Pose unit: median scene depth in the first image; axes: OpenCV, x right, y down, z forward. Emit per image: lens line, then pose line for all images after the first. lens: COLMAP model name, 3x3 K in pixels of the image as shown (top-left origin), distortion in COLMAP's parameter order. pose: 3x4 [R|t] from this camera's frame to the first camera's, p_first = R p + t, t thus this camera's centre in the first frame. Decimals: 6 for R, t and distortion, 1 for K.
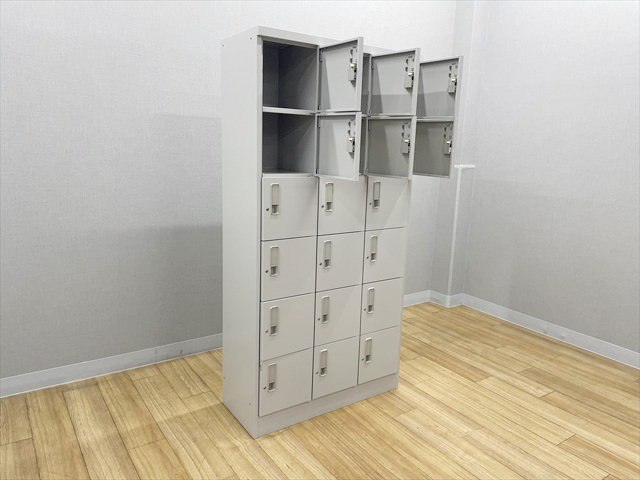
lens RADIAL K [[490.3, 0, 319.3], [0, 490.3, 239.1], [0, 0, 1]] dist [0.033145, -0.049258]
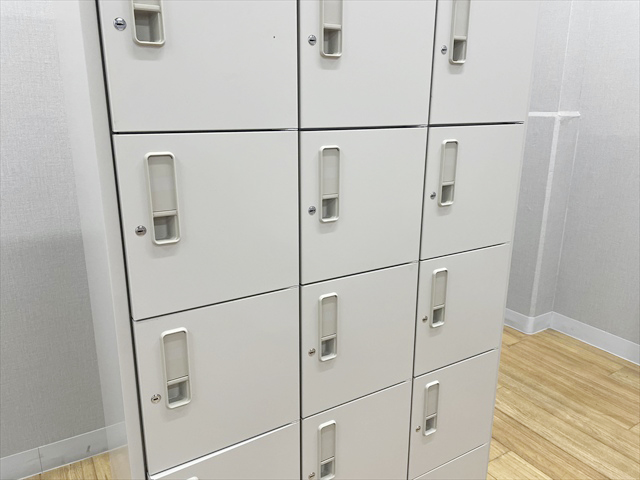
lens RADIAL K [[490.3, 0, 315.2], [0, 490.3, 241.0], [0, 0, 1]] dist [0.033145, -0.049258]
pose [[0.998040, -0.012158, -0.061394, 0.026826], [0.016688, 0.997133, 0.073812, -0.058972], [0.060321, -0.074692, 0.995381, 0.516366]]
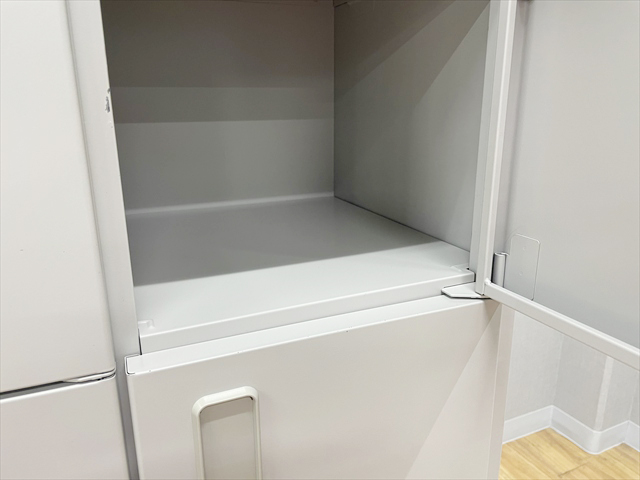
lens RADIAL K [[490.3, 0, 321.3], [0, 490.3, 239.2], [0, 0, 1]] dist [0.033145, -0.049258]
pose [[0.982430, 0.017499, -0.185807, 0.141730], [-0.002571, 0.996769, 0.080280, -0.151475], [0.186612, -0.078392, 0.979301, 0.788131]]
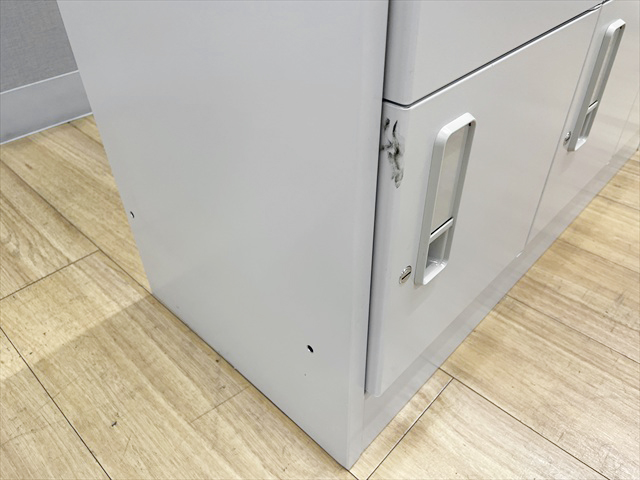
lens RADIAL K [[490.3, 0, 322.2], [0, 490.3, 238.0], [0, 0, 1]] dist [0.033145, -0.049258]
pose [[0.974243, -0.171065, 0.146925, -0.132316], [0.084663, 0.881367, 0.464784, 0.177432], [-0.209003, -0.440374, 0.873149, 0.717802]]
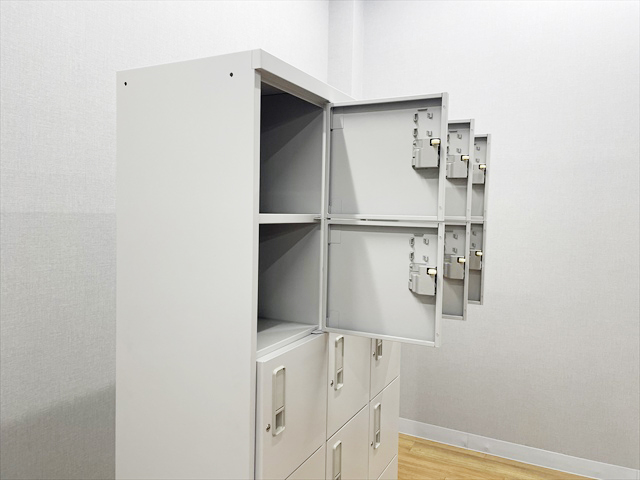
lens RADIAL K [[490.3, 0, 322.6], [0, 490.3, 230.9], [0, 0, 1]] dist [0.033145, -0.049258]
pose [[0.879893, -0.031409, 0.474133, -0.212476], [0.098189, 0.988296, -0.116750, -0.141889], [-0.464917, 0.149282, 0.872678, 0.415955]]
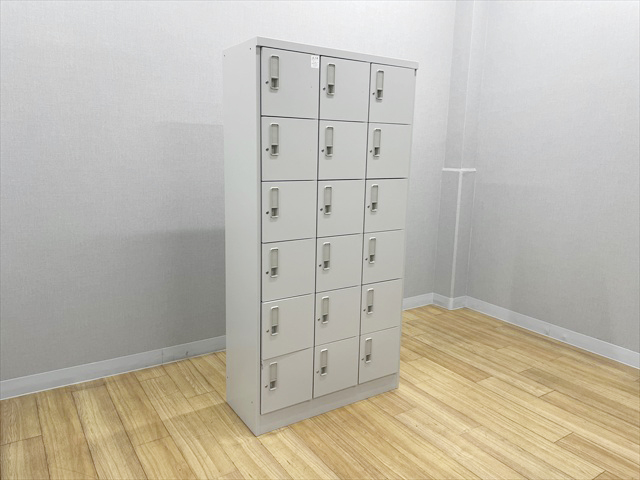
lens RADIAL K [[490.3, 0, 320.9], [0, 490.3, 237.9], [0, 0, 1]] dist [0.033145, -0.049258]
pose [[0.999843, -0.007051, -0.016240, 0.018426], [0.006815, 0.999871, -0.014536, 0.006685], [0.016340, 0.014423, 0.999762, -0.025060]]
